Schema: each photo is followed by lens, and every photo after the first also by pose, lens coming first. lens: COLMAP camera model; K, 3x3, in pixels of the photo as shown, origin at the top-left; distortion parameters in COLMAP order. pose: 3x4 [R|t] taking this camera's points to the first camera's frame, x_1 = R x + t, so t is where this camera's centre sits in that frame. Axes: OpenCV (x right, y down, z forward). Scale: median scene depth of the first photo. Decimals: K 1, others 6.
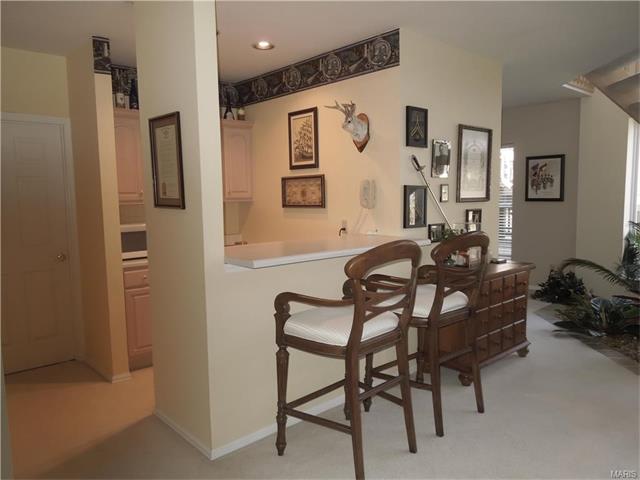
lens RADIAL K [[490.6, 0, 321.3], [0, 490.6, 243.7], [0, 0, 1]] dist [-0.004196, 0.004625]
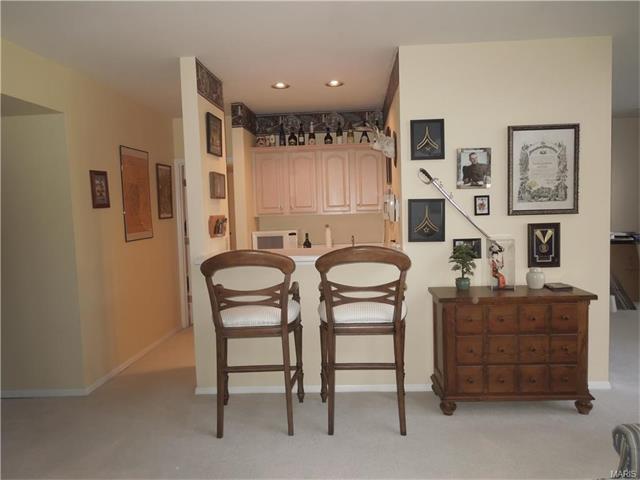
lens RADIAL K [[490.6, 0, 323.5], [0, 490.6, 238.4], [0, 0, 1]] dist [-0.004196, 0.004625]
pose [[0.703176, 0.033675, -0.710218, 0.721743], [-0.049180, 0.998789, -0.001335, -0.027279], [0.709313, 0.035867, 0.703980, 0.160802]]
